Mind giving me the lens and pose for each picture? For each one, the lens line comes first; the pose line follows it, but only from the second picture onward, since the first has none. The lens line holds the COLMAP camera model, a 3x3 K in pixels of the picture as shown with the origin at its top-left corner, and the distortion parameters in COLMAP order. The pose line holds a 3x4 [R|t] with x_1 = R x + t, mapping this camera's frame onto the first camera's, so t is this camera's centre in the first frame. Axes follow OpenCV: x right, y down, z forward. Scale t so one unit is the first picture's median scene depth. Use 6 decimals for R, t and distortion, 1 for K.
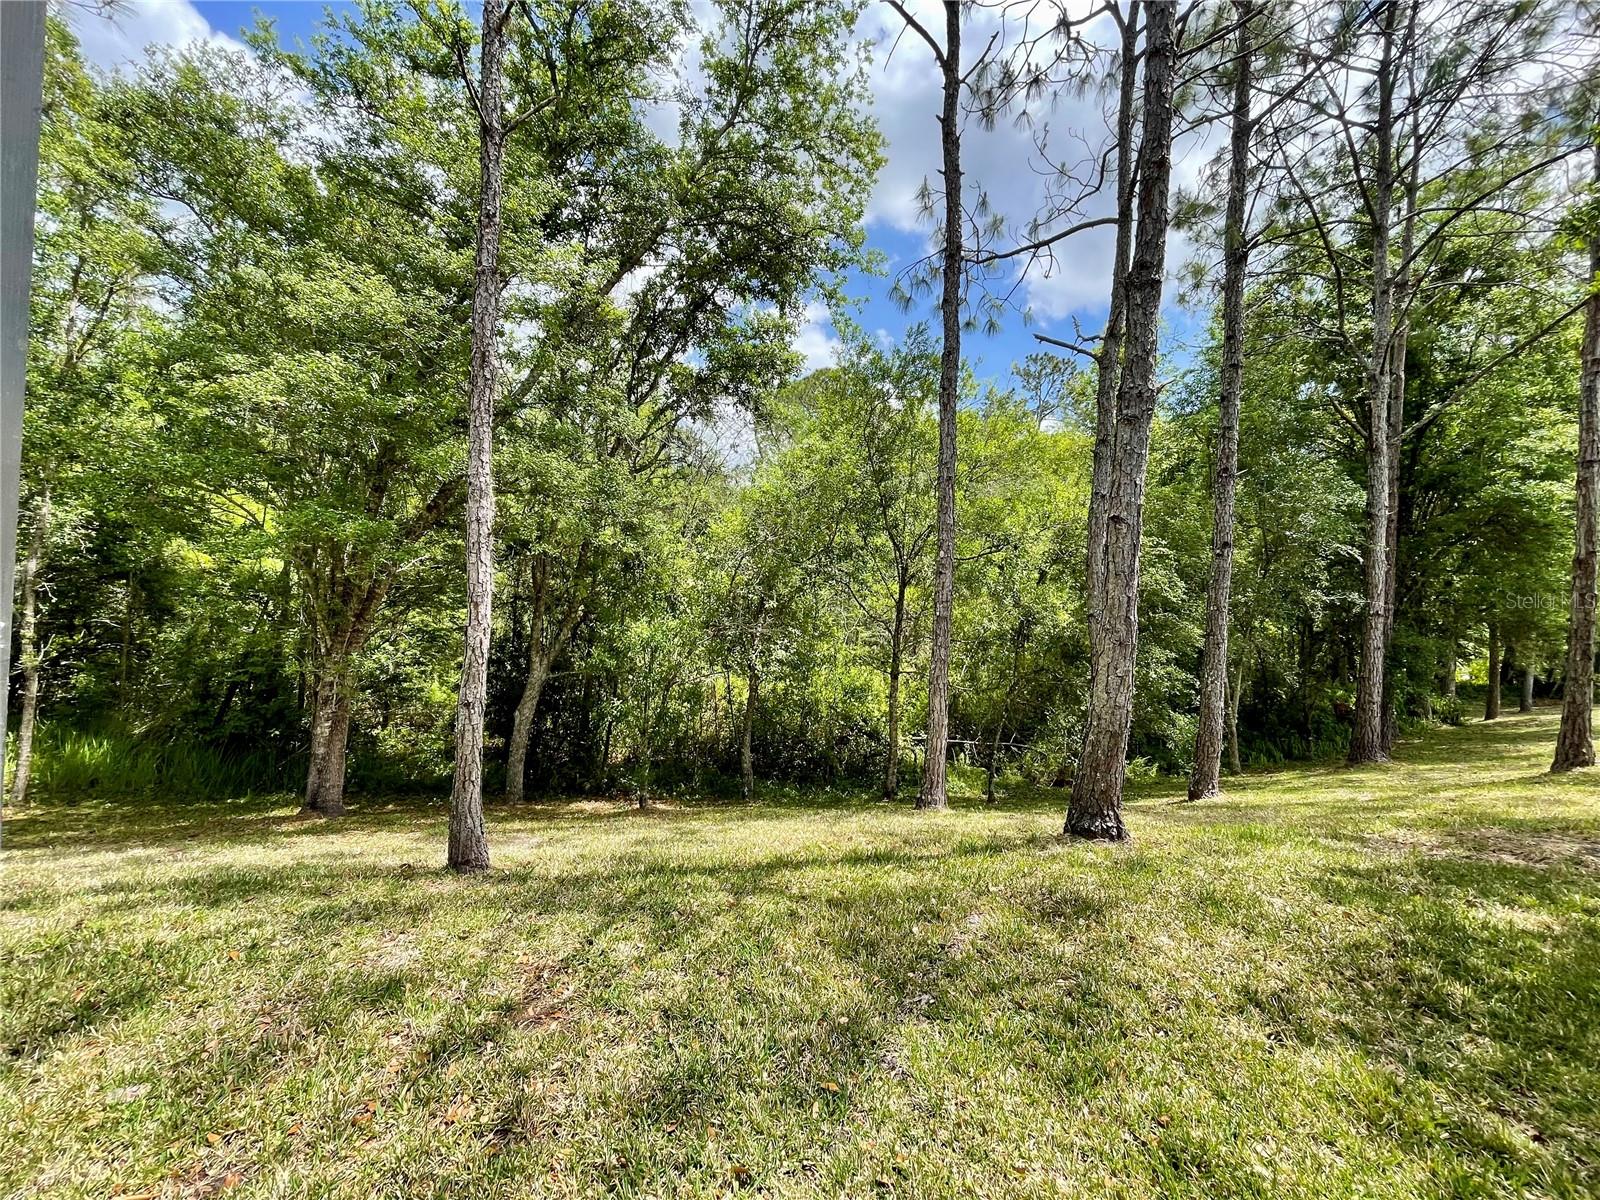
lens RADIAL K [[642.9, 0, 800.0], [0, 642.9, 600.0], [0, 0, 1]] dist [-0.001393, -0.000178]
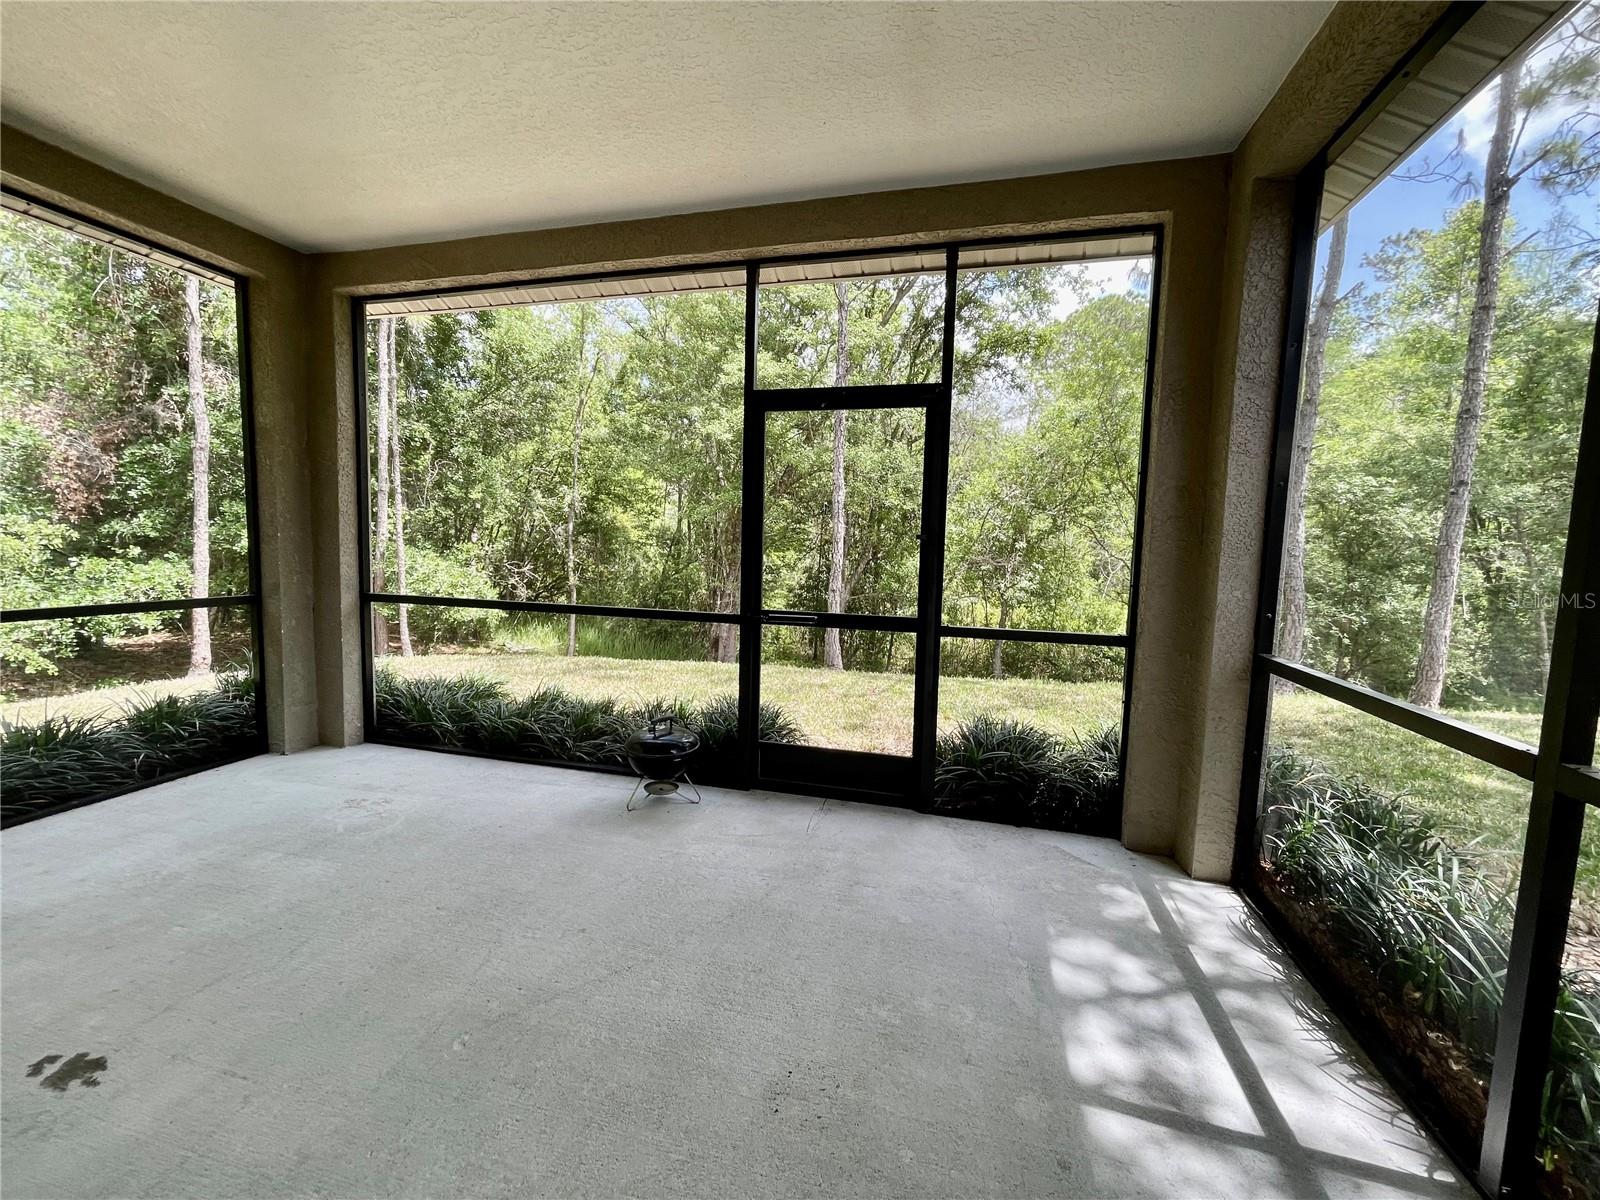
lens RADIAL K [[642.9, 0, 800.0], [0, 642.9, 600.0], [0, 0, 1]] dist [-0.001393, -0.000178]
pose [[0.915265, 0.025560, -0.402041, 0.063691], [0.008491, 0.996539, 0.082686, 0.006367], [0.402763, -0.079093, 0.911881, -0.286036]]
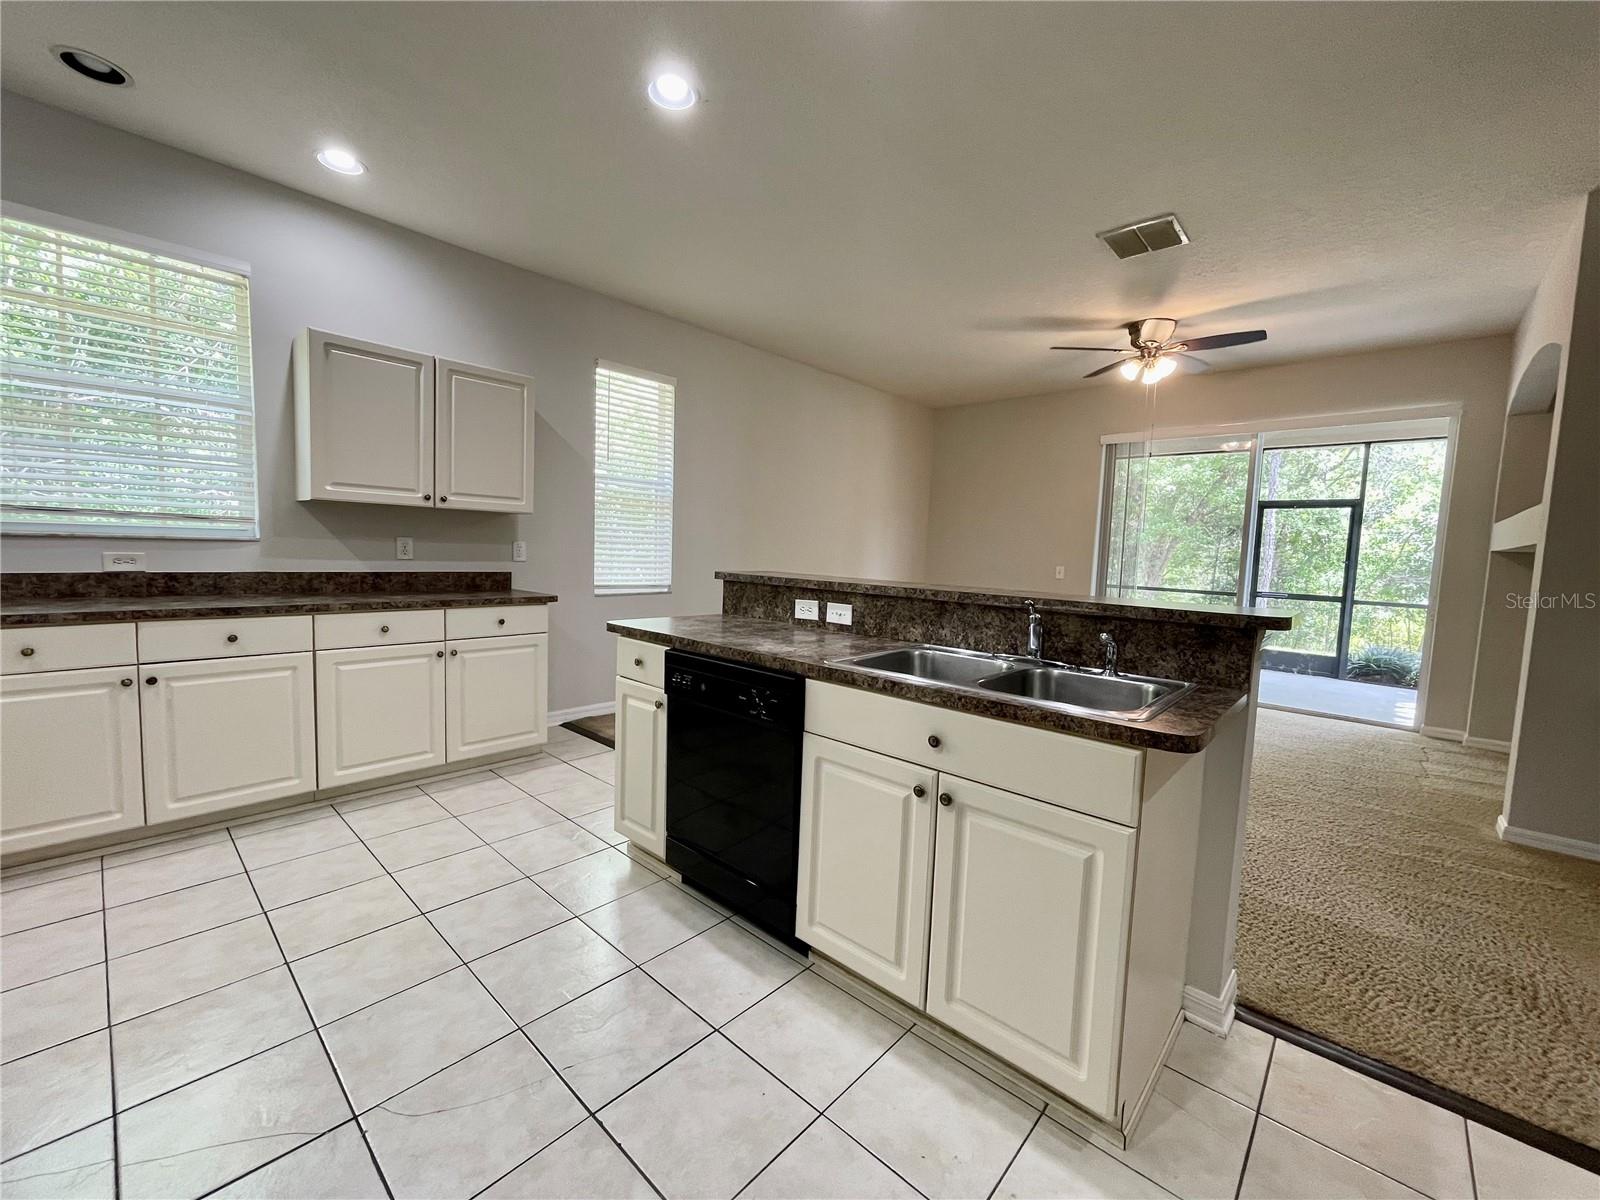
lens RADIAL K [[648.9, 0, 790.4], [0, 648.9, 597.5], [0, 0, 1]] dist [0.000372, 0.000008]
pose [[0.611058, 0.055120, -0.789665, 0.546572], [-0.008577, 0.997975, 0.063023, -0.019604], [0.791539, -0.031738, 0.610293, -2.745635]]
